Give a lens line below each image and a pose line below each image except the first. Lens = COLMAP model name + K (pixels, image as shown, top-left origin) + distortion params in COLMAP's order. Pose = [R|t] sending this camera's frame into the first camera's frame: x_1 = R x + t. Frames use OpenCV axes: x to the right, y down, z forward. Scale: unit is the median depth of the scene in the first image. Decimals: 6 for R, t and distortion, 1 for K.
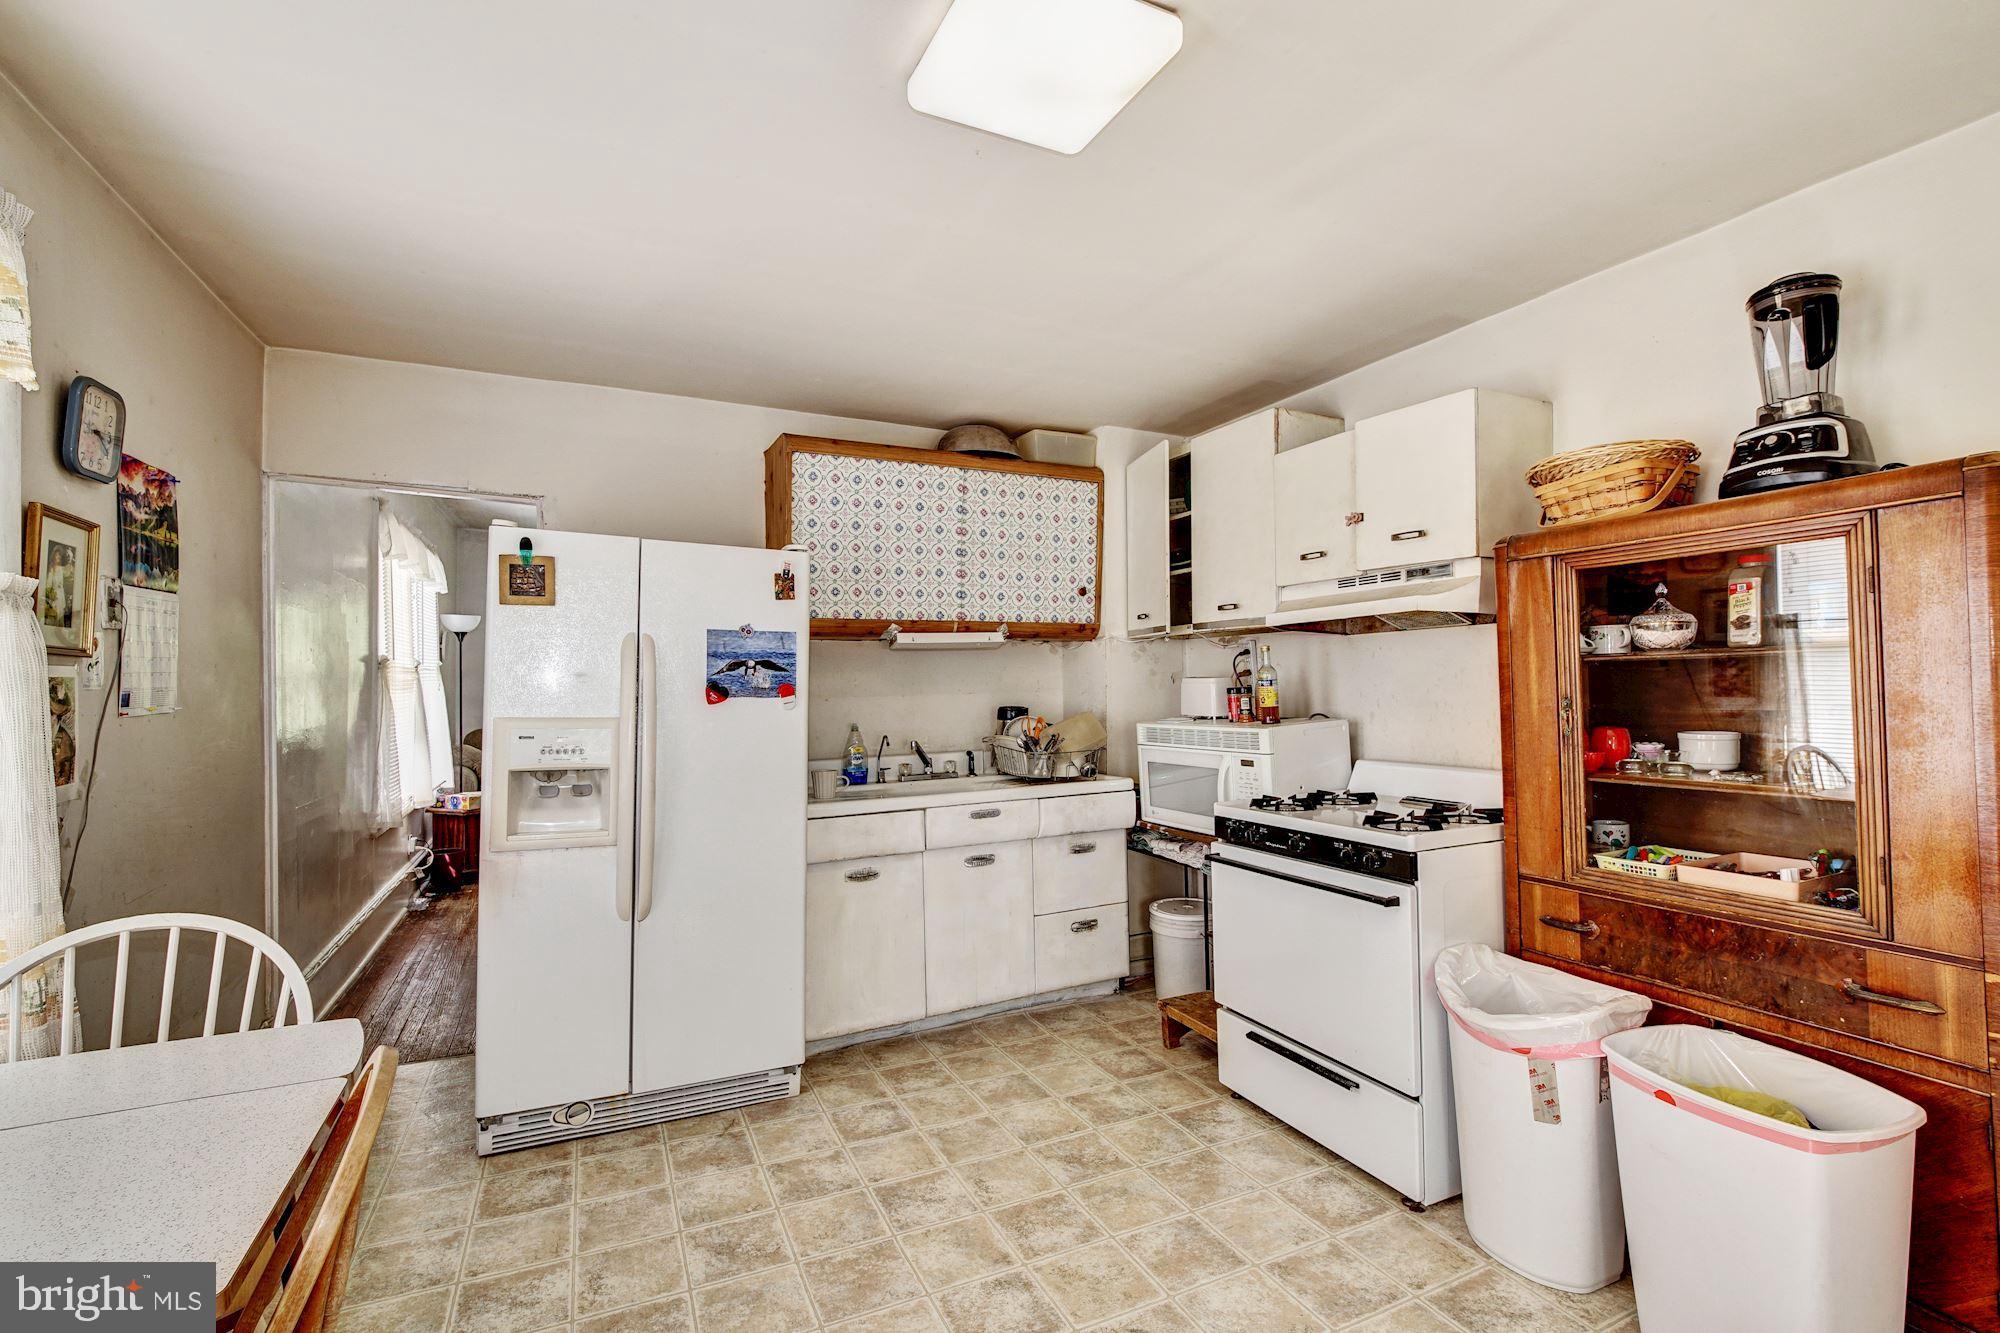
lens RADIAL K [[901.4, 0, 986.7], [0, 901.4, 670.4], [0, 0, 1]] dist [-0.011359, 0.001001]
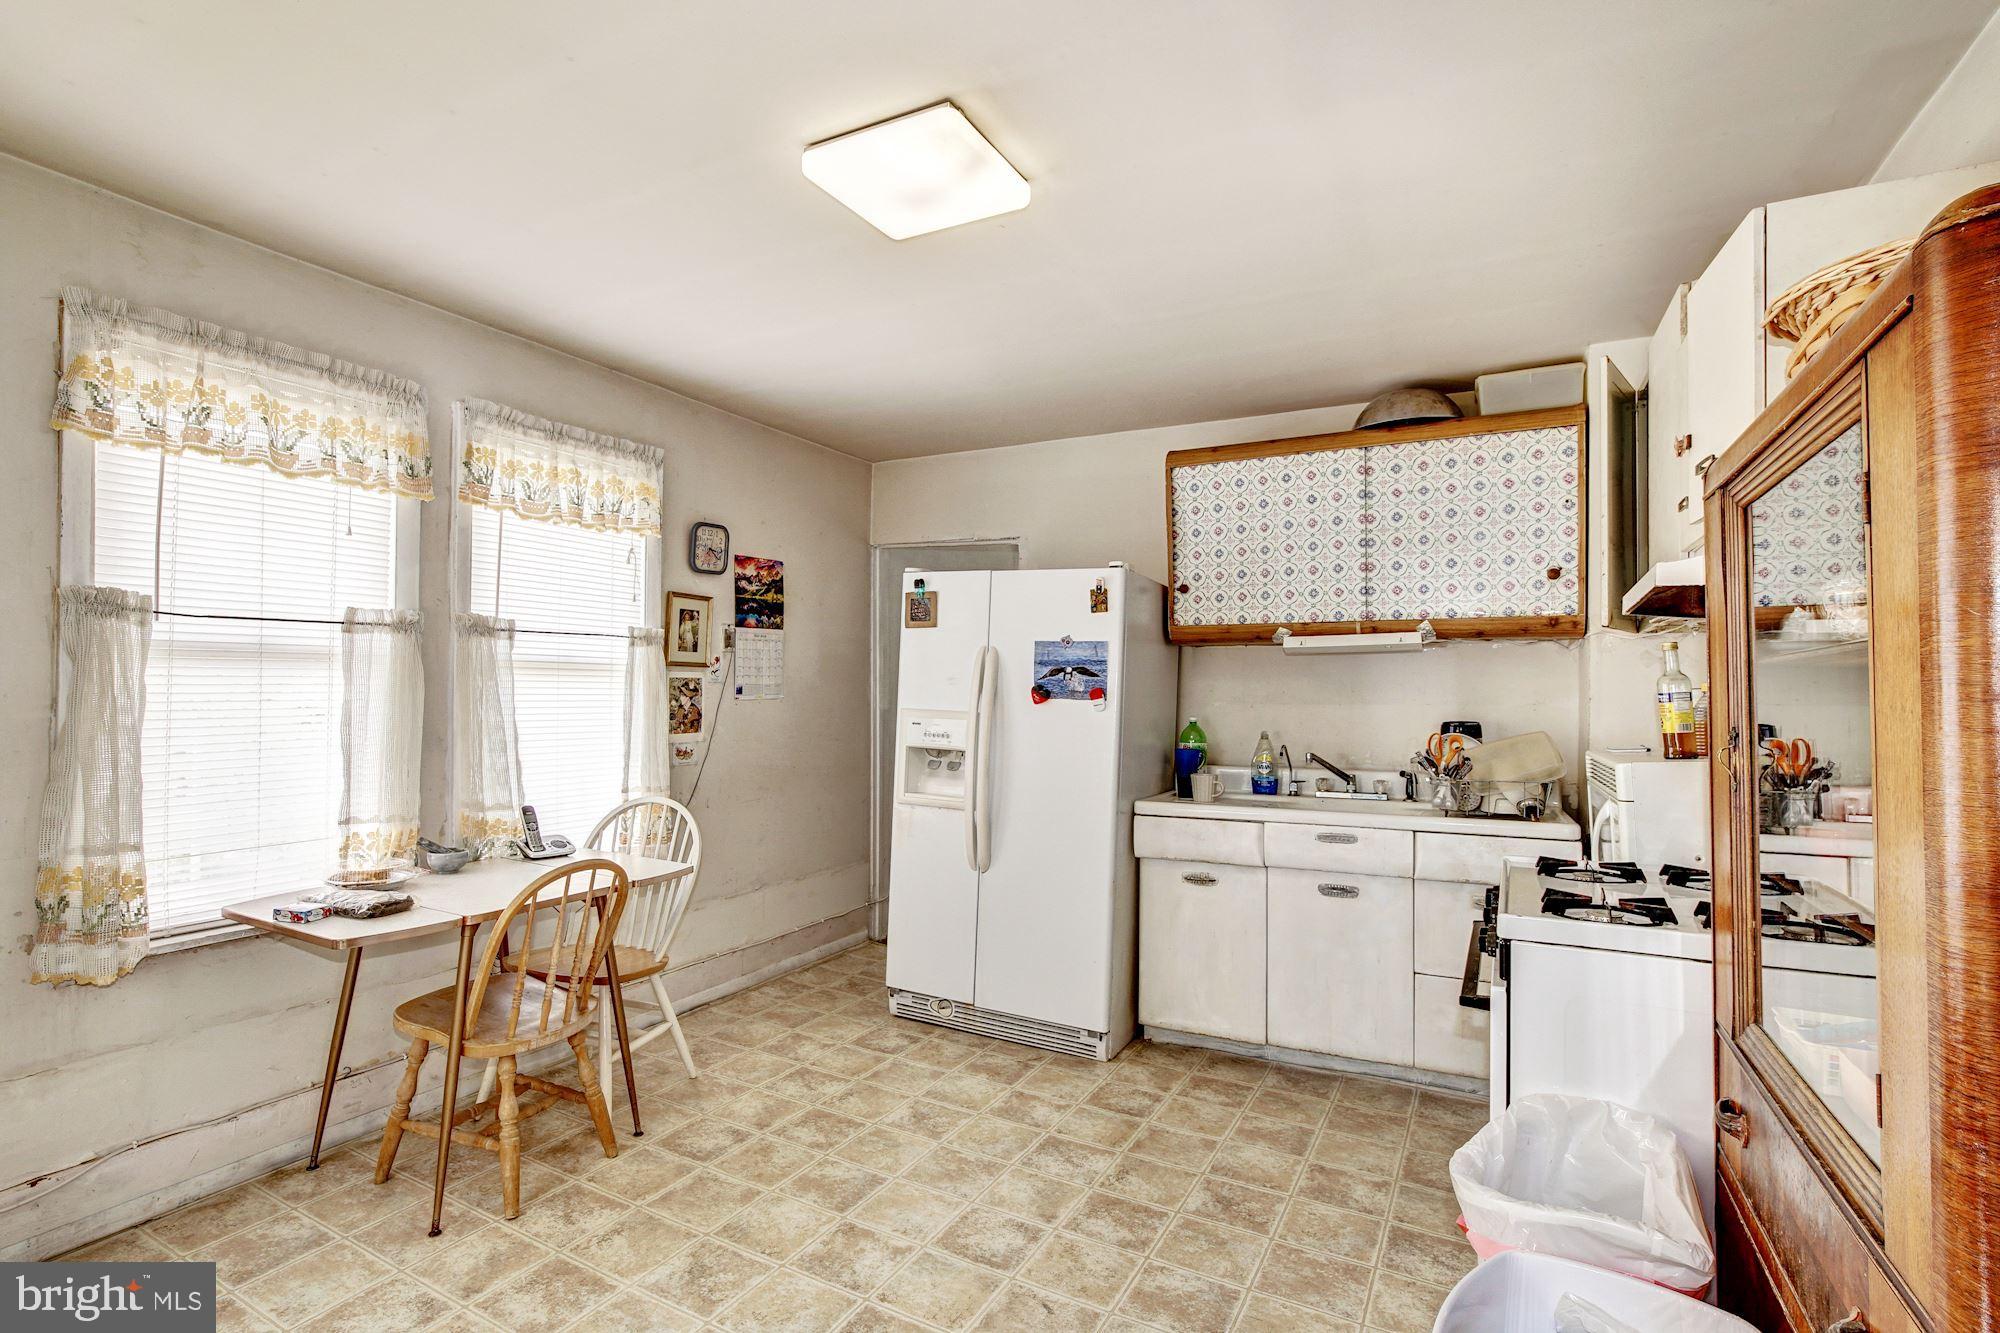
lens RADIAL K [[1022.2, 0, 1000.0], [0, 1022.2, 666.5], [0, 0, 1]] dist [-0.002750, 0.000340]
pose [[0.566836, -0.002336, -0.823827, 0.743911], [-0.003650, 0.999979, -0.005347, -0.004509], [0.823823, 0.006038, 0.566815, 0.179604]]
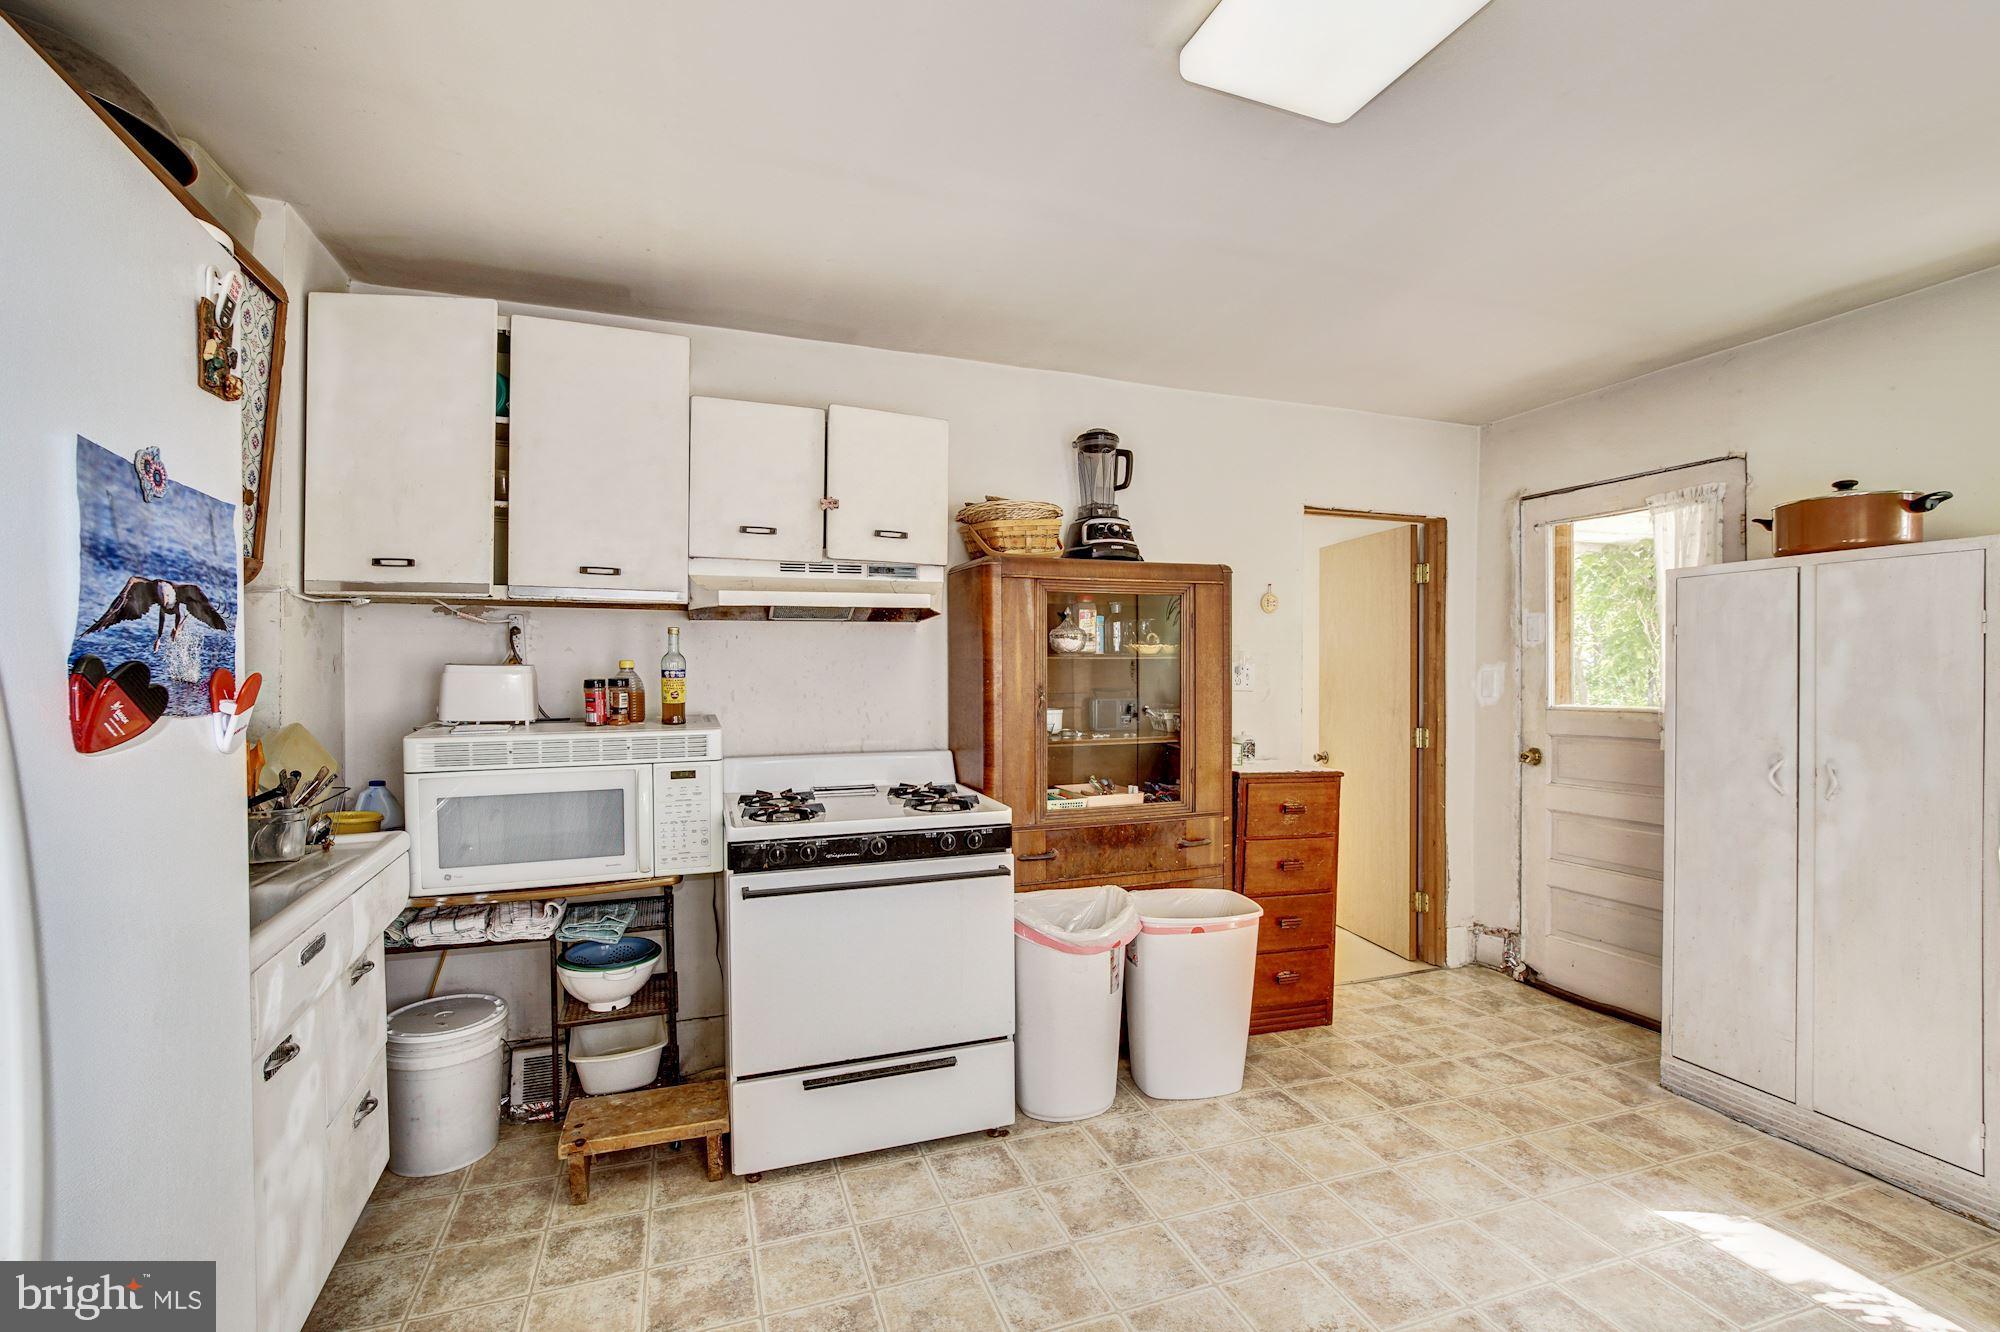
lens RADIAL K [[901.4, 0, 986.7], [0, 901.4, 669.9], [0, 0, 1]] dist [-0.011359, 0.001001]
pose [[0.075439, 0.009090, 0.997109, -0.502673], [-0.017402, 0.999818, -0.007798, 0.013005], [-0.996999, -0.016764, 0.075584, 0.703765]]
